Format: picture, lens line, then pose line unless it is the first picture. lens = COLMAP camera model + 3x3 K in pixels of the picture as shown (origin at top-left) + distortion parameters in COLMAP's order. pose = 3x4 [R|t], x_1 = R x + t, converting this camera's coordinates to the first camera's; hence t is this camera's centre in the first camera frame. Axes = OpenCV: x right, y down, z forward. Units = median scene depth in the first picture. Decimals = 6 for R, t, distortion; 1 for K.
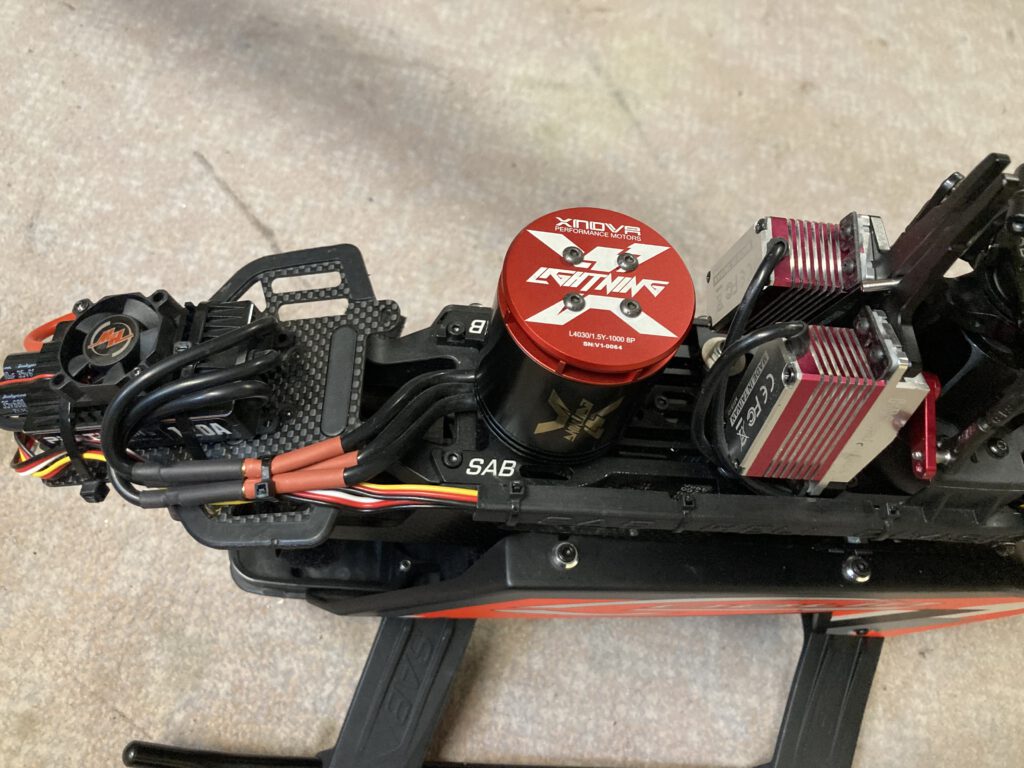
lens RADIAL K [[849.5, 0, 509.6], [0, 849.5, 372.5], [0, 0, 1]] dist [-0.000585, -0.006218]
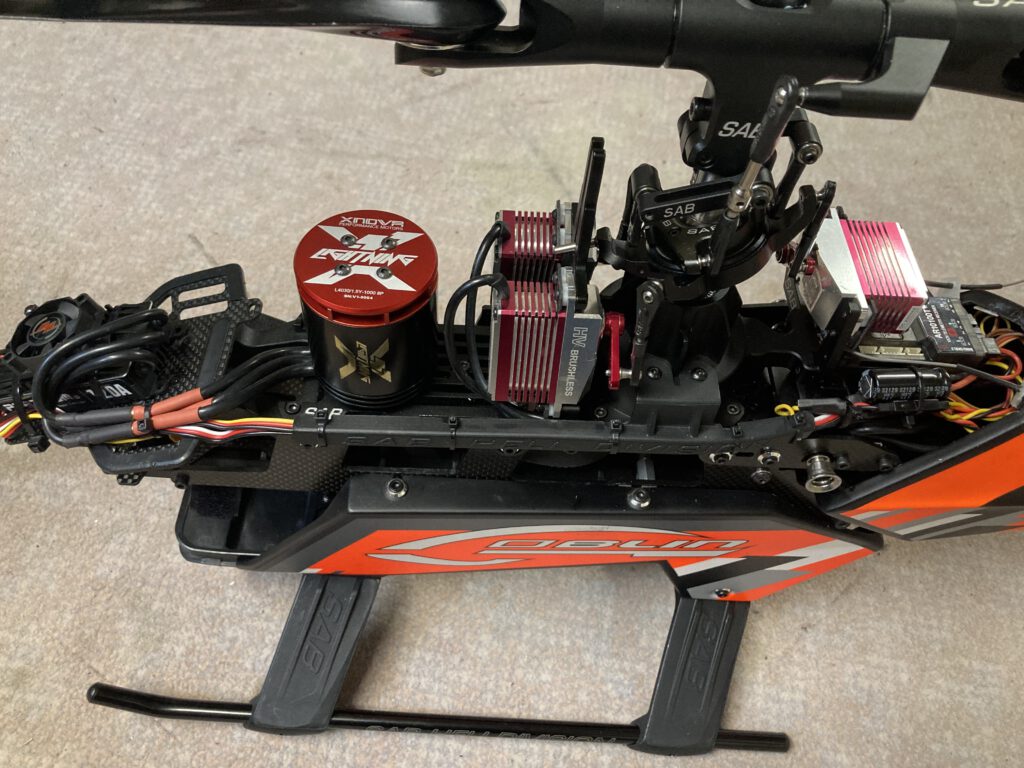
lens RADIAL K [[845.9, 0, 510.4], [0, 845.9, 390.4], [0, 0, 1]] dist [0.006187, 0.002891]
pose [[0.994211, -0.046552, -0.096838, 0.249544], [0.035720, 0.993209, -0.110724, 0.145493], [0.101335, 0.106624, 0.989122, -0.172521]]
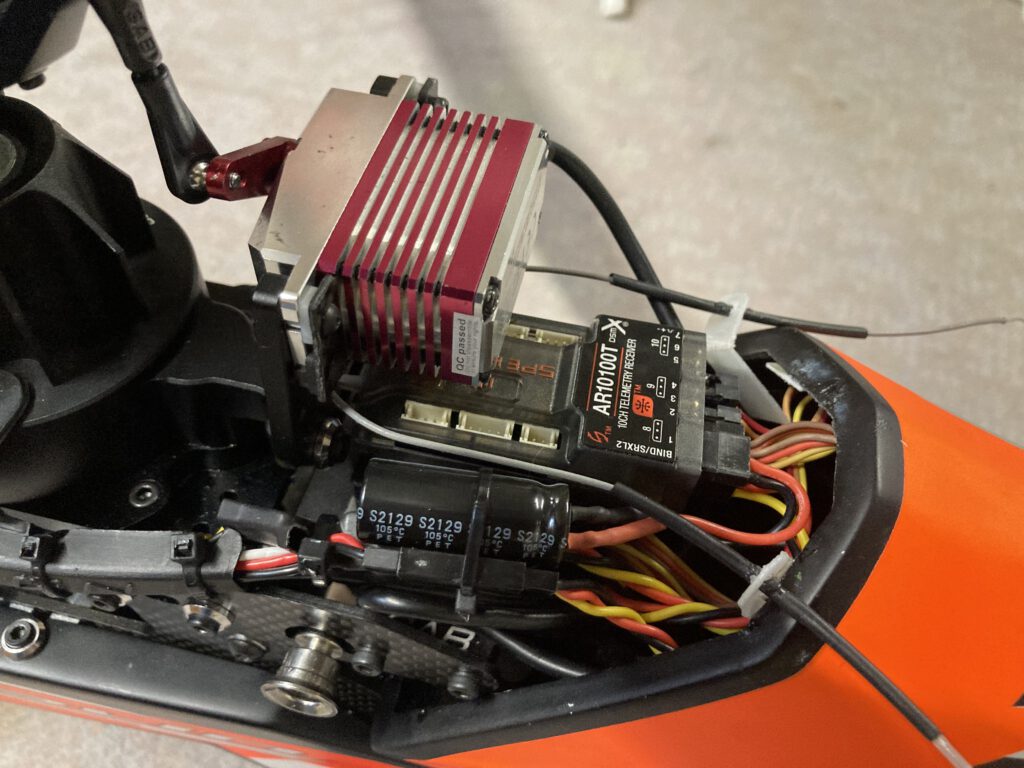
lens RADIAL K [[861.9, 0, 512.0], [0, 861.9, 384.0], [0, 0, 1]] dist [-0.005843, 0.008454]
pose [[0.962847, 0.104150, -0.249157, 0.622560], [-0.143860, 0.978641, -0.146853, 0.066162], [0.228540, 0.177241, 0.957264, 0.316519]]
